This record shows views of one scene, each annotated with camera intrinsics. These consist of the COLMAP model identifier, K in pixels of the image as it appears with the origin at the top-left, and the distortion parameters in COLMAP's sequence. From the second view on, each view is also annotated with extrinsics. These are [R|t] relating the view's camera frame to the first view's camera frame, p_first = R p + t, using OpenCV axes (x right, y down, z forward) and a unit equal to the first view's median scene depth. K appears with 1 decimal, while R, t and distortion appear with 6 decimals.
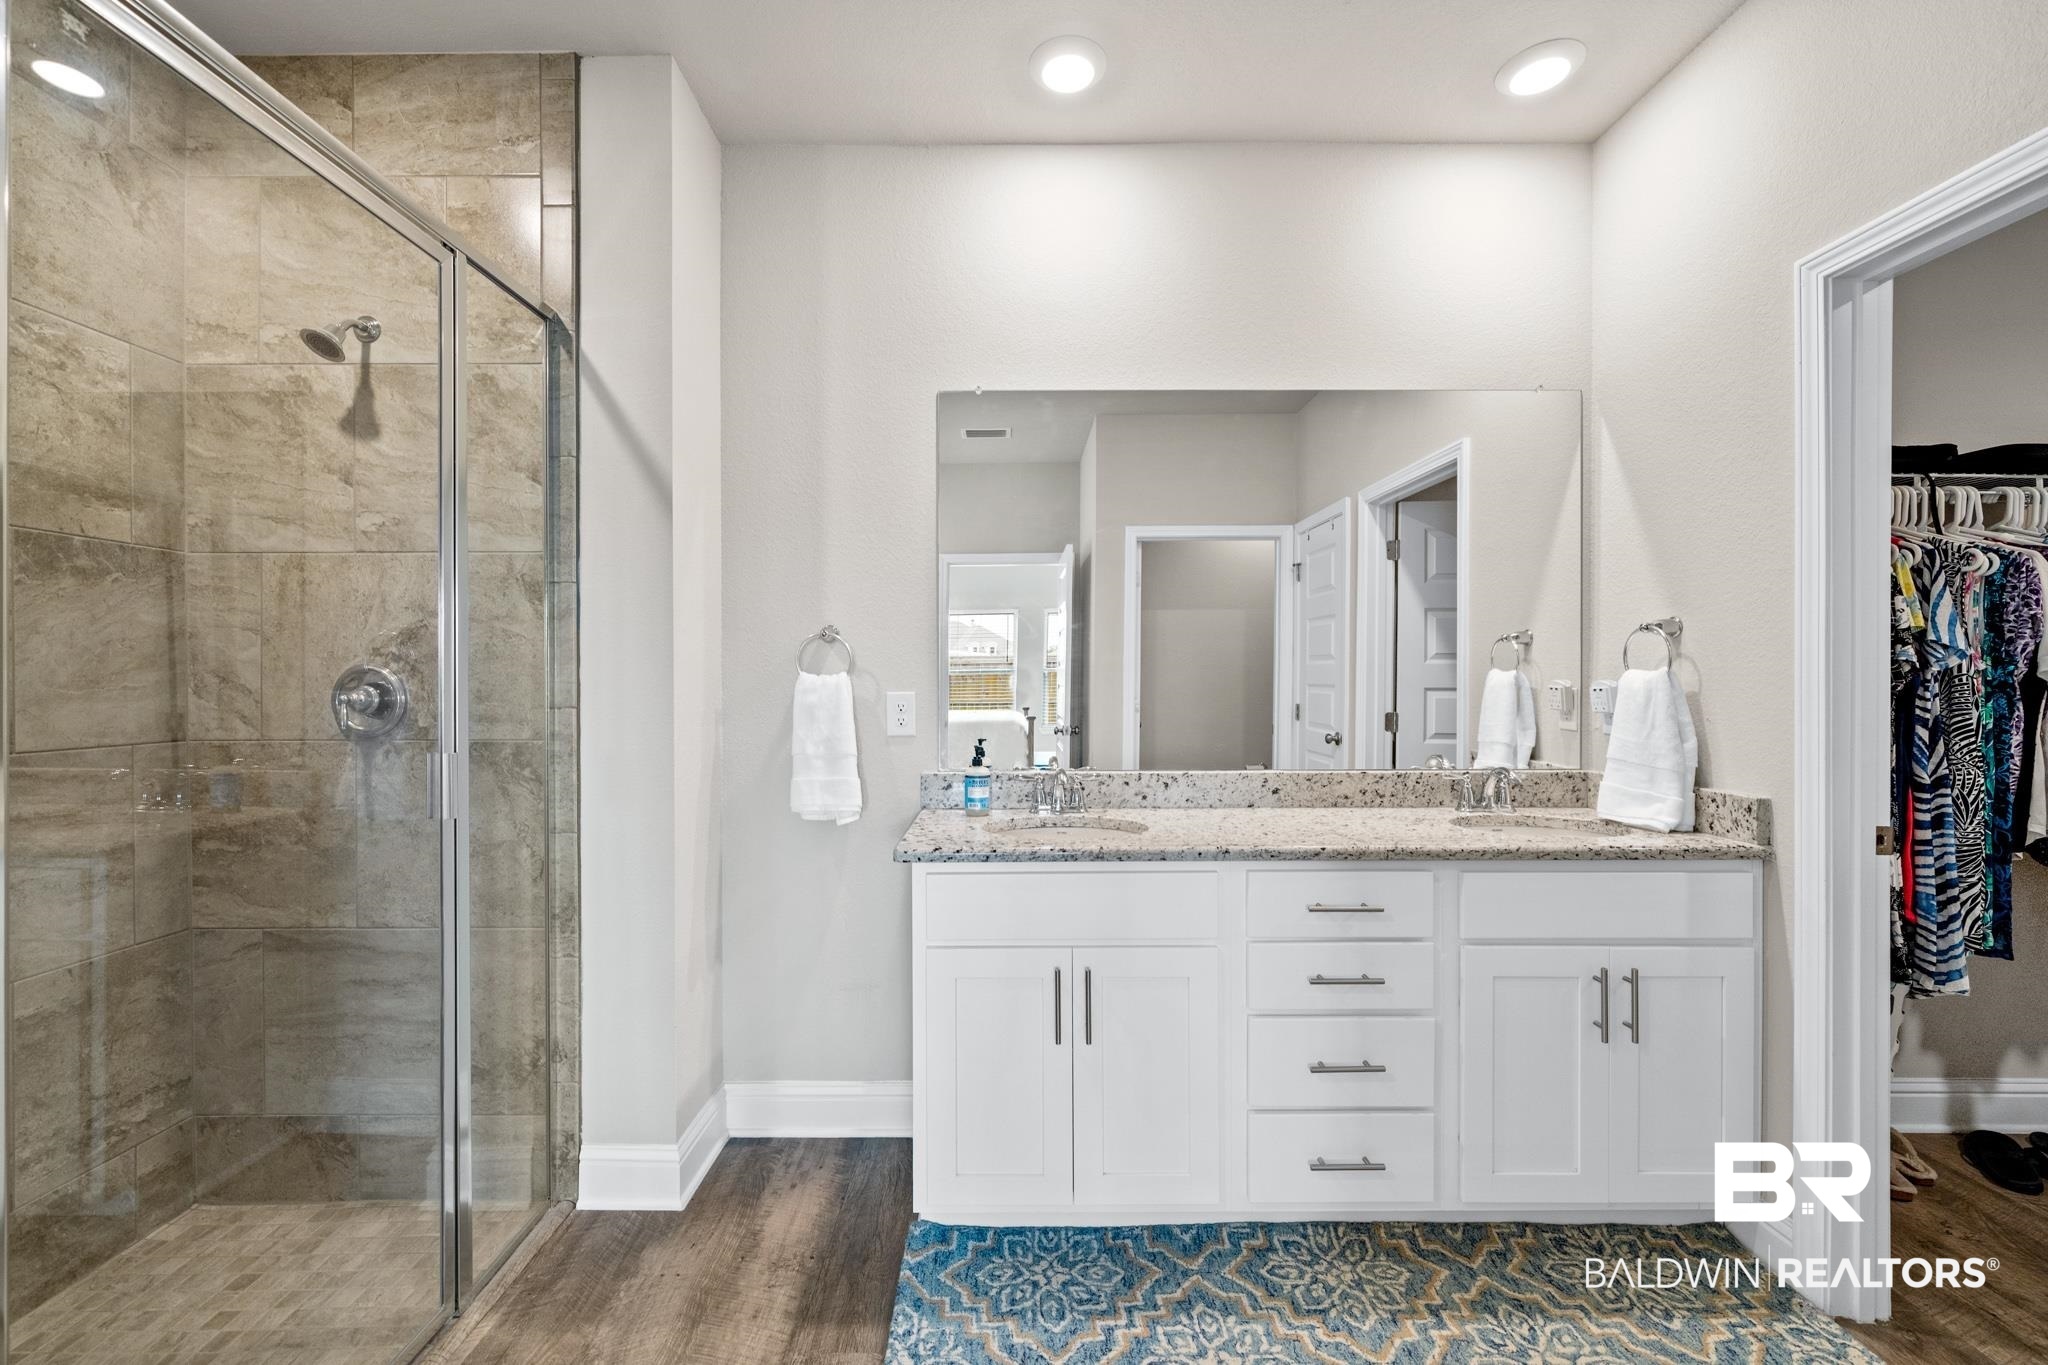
lens RADIAL K [[837.9, 0, 1017.5], [0, 837.9, 686.4], [0, 0, 1]] dist [0.001411, 0.000573]
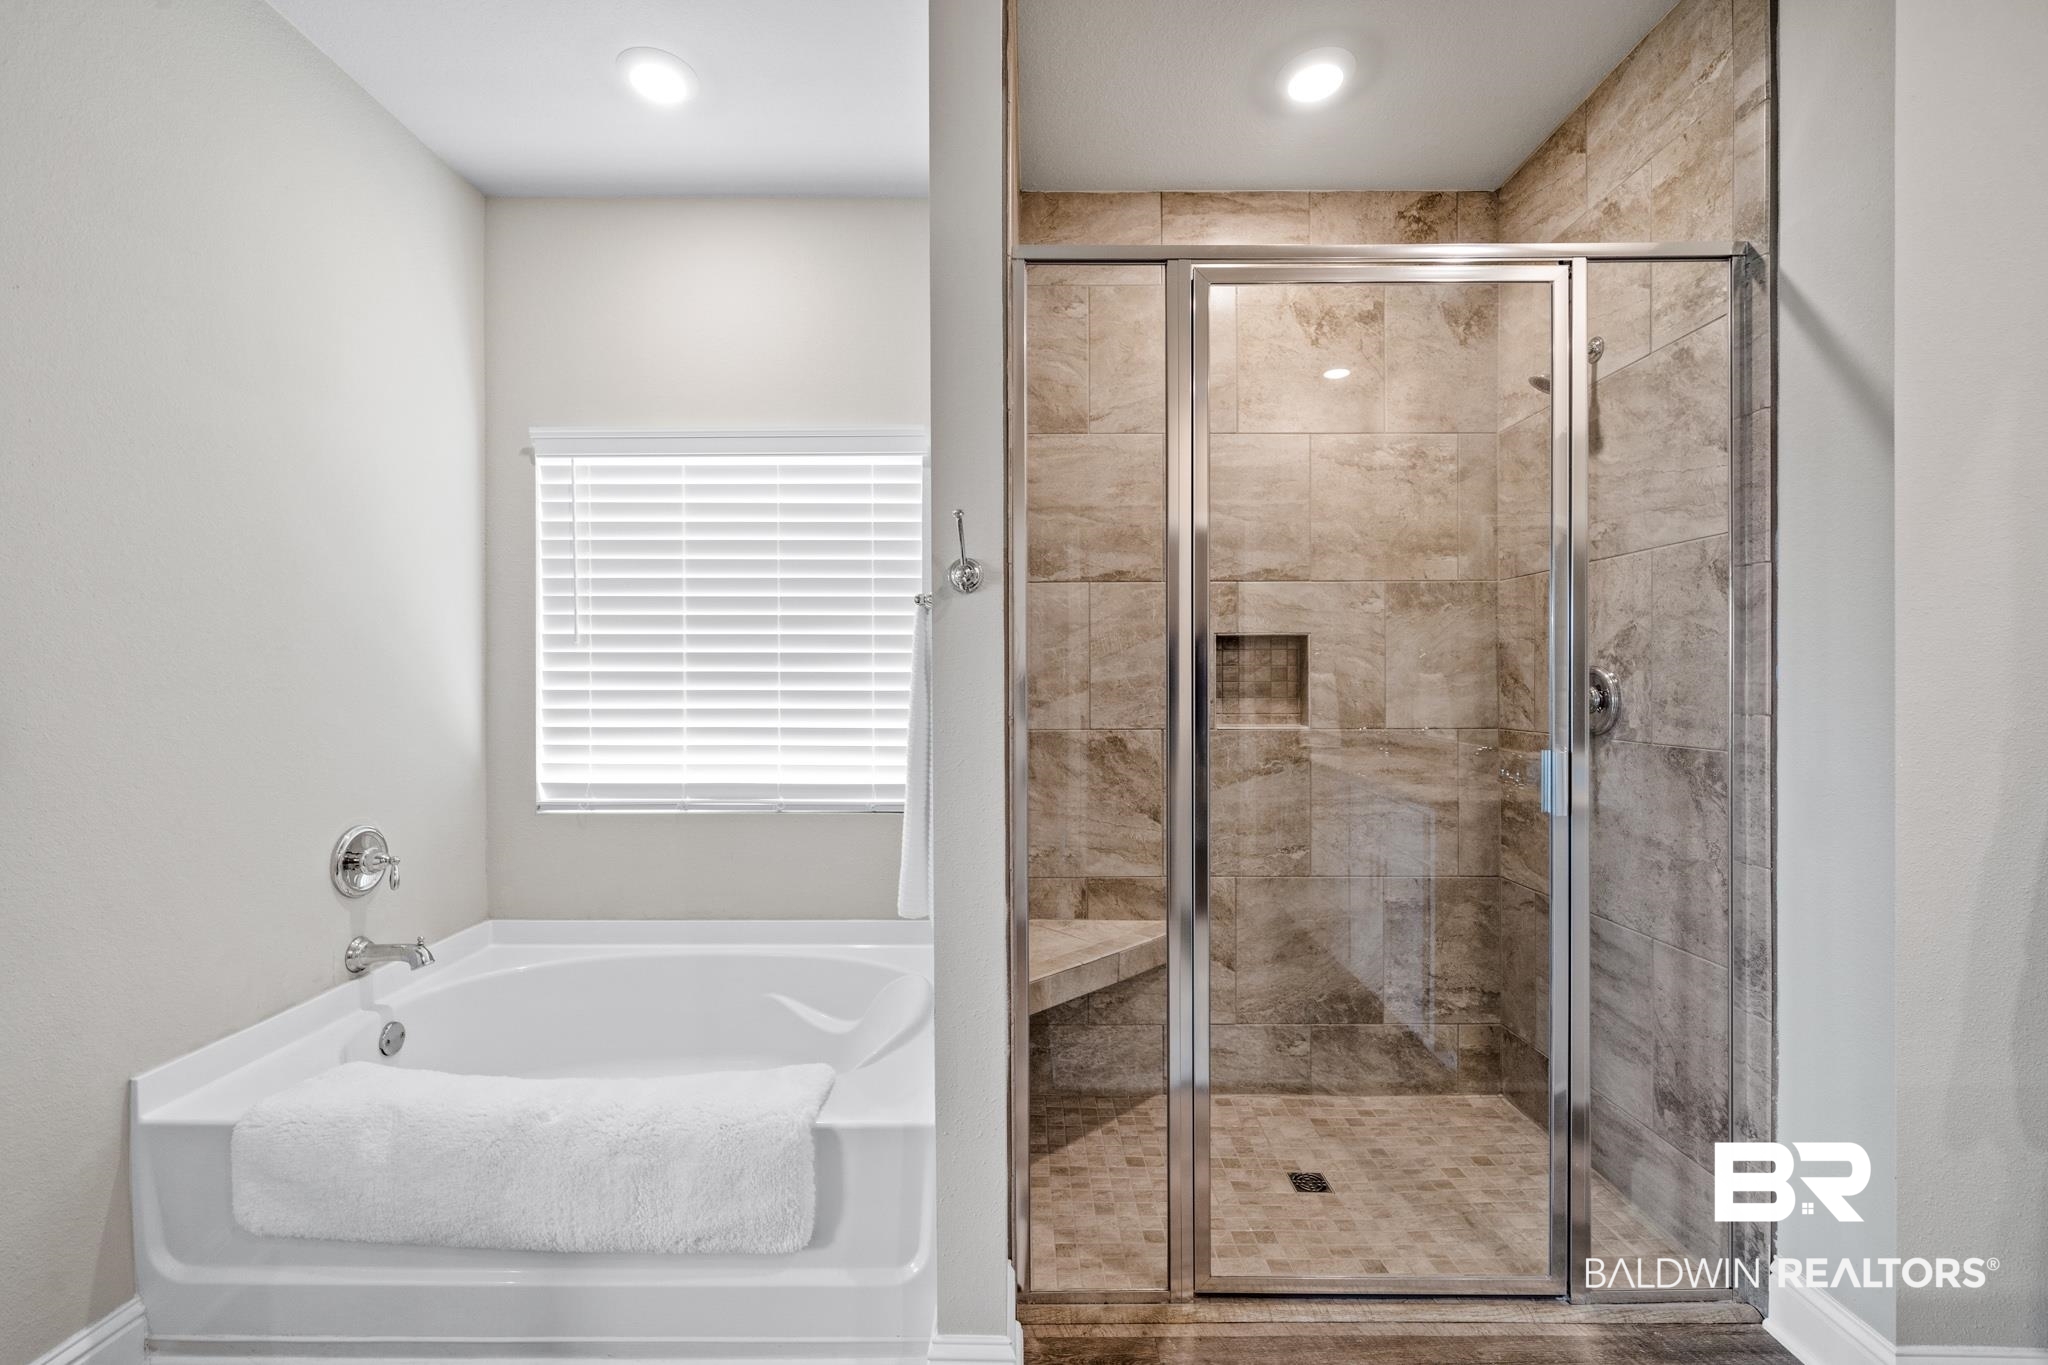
lens RADIAL K [[868.8, 0, 1023.9], [0, 868.8, 693.1], [0, 0, 1]] dist [0.000528, 0.000022]
pose [[-0.009441, 0.014952, -0.999844, 0.331781], [-0.006568, 0.999866, 0.015014, -0.004148], [0.999934, 0.006709, -0.009342, 0.289131]]
